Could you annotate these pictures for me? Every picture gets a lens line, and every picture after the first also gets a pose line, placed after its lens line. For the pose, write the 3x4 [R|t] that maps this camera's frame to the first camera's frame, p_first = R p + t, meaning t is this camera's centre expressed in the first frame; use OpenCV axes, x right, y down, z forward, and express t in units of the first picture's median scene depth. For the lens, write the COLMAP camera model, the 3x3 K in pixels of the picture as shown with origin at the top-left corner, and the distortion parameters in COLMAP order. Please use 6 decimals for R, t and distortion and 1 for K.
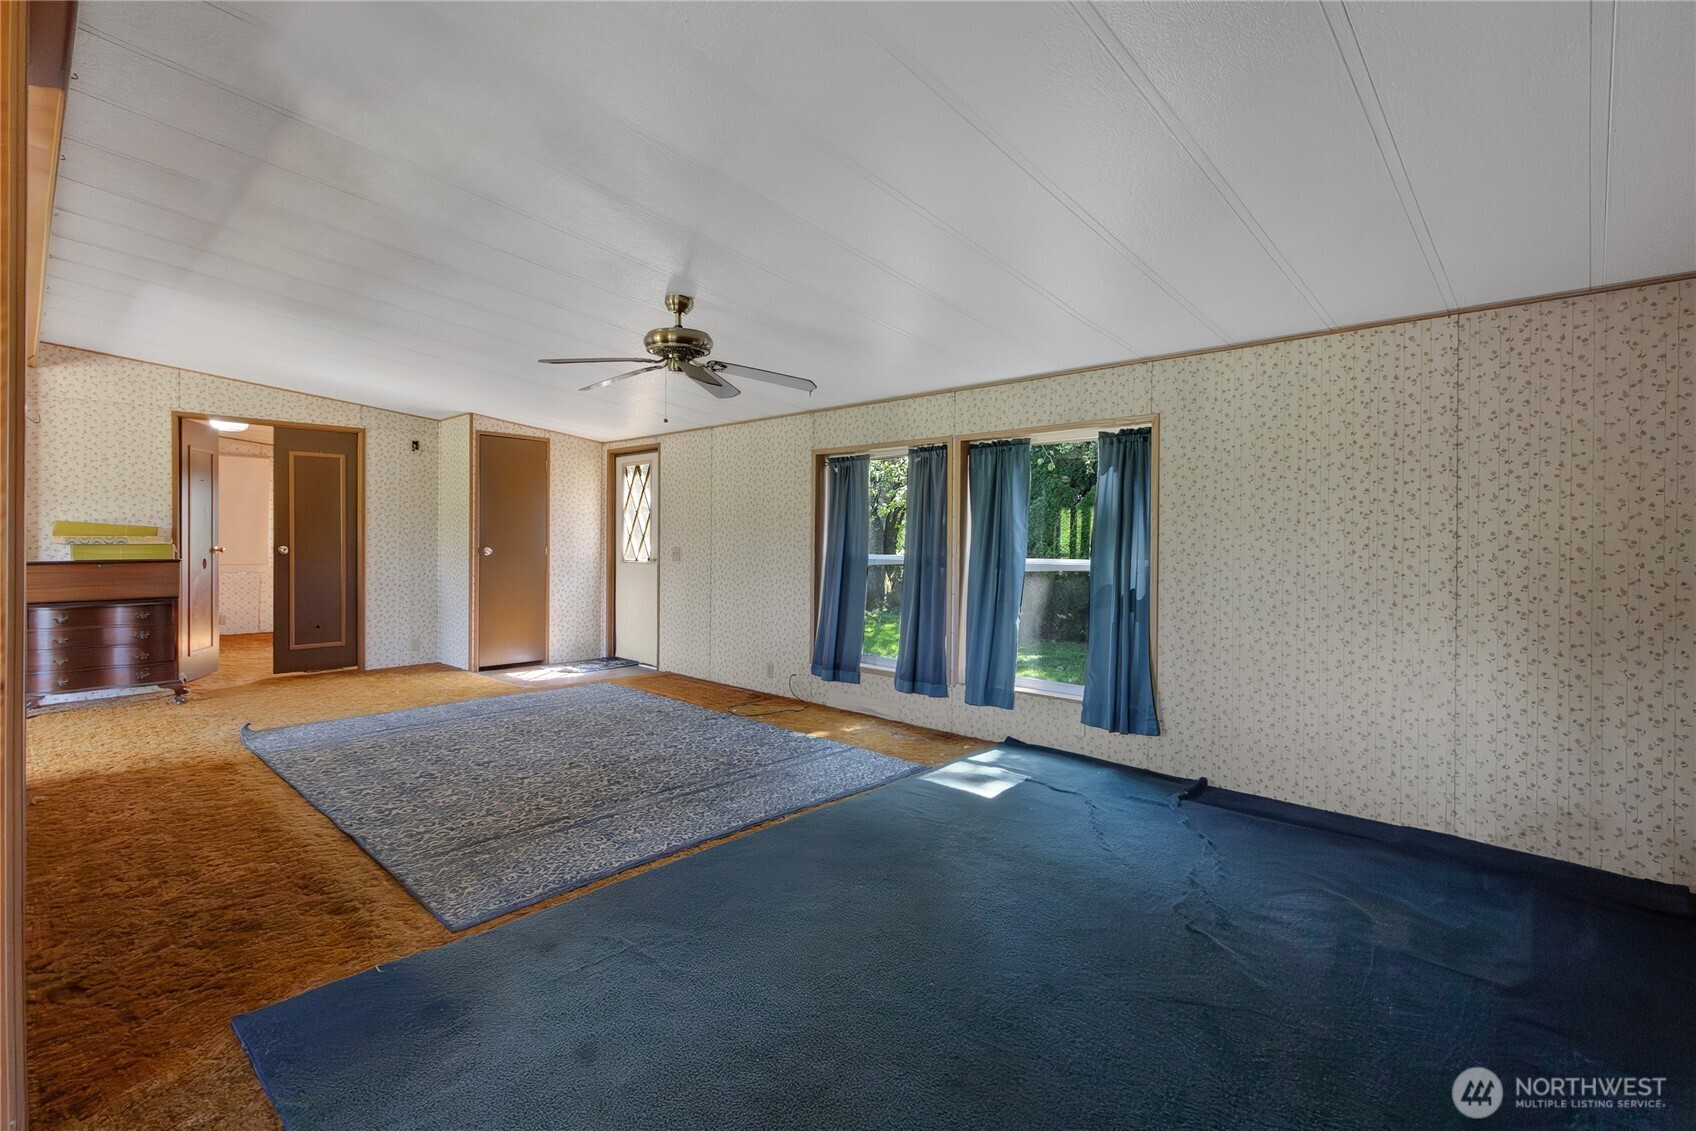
lens RADIAL K [[785.4, 0, 833.5], [0, 785.4, 564.1], [0, 0, 1]] dist [-0.000133, 0.000416]
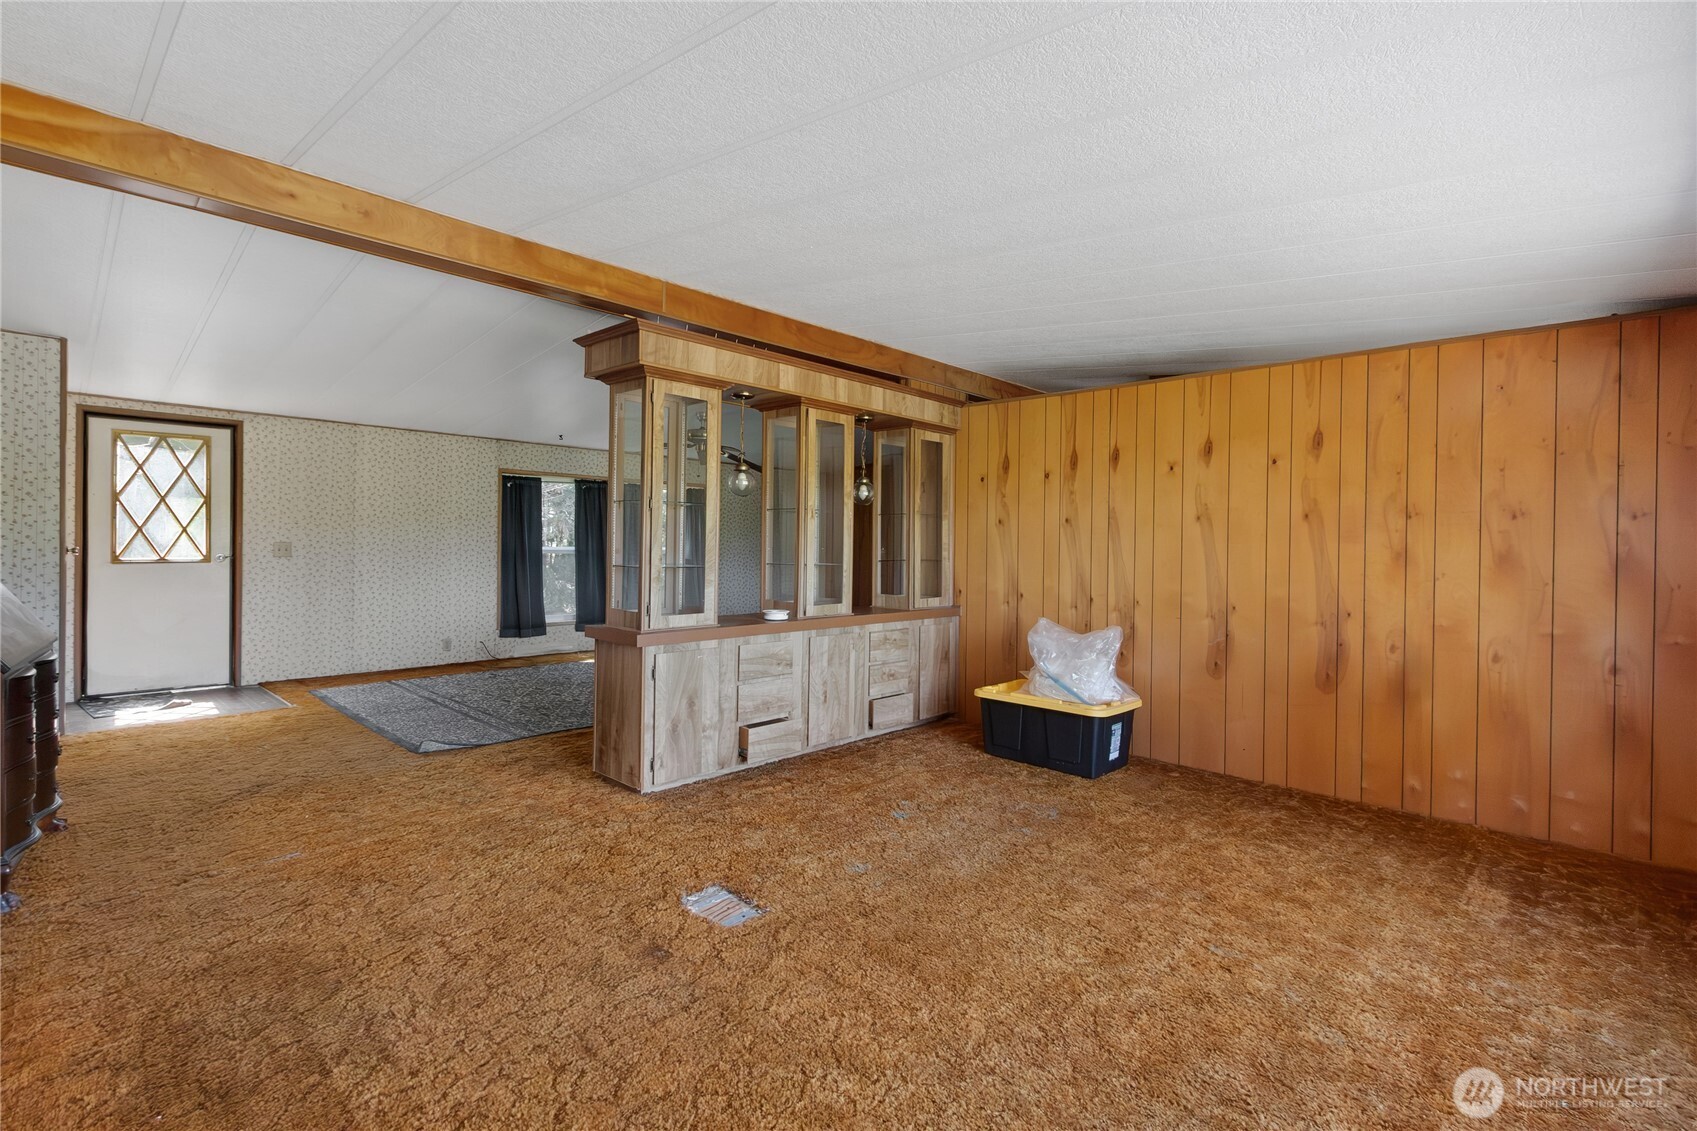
lens RADIAL K [[785.9, 0, 843.4], [0, 785.9, 559.5], [0, 0, 1]] dist [-0.000133, 0.000416]
pose [[-0.016437, -0.030526, 0.999399, -1.413814], [0.014374, 0.999423, 0.030764, -0.025008], [-0.999762, 0.014871, -0.015989, 0.457713]]
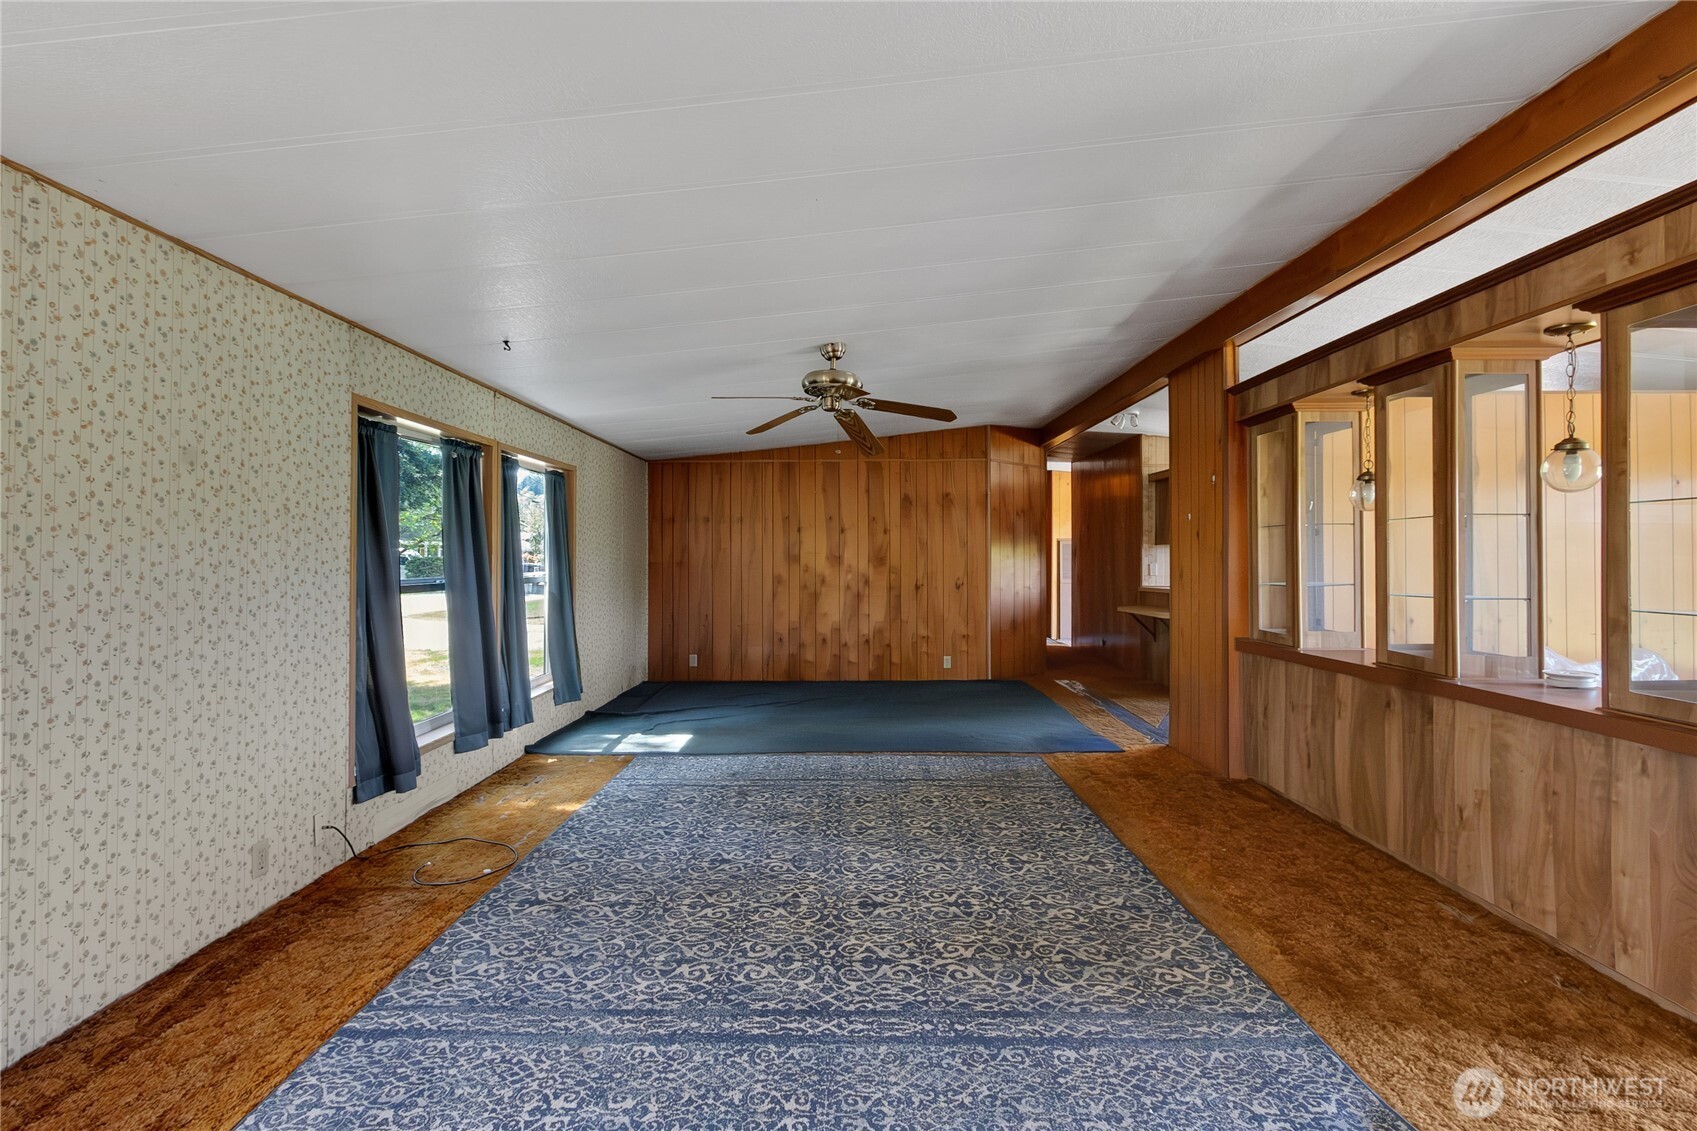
lens RADIAL K [[785.9, 0, 849.8], [0, 785.9, 556.5], [0, 0, 1]] dist [-0.000133, 0.000416]
pose [[-0.695043, -0.009266, 0.718908, -0.682935], [0.013732, 0.999563, 0.026160, -0.043302], [-0.718837, 0.028054, -0.694613, 1.173717]]
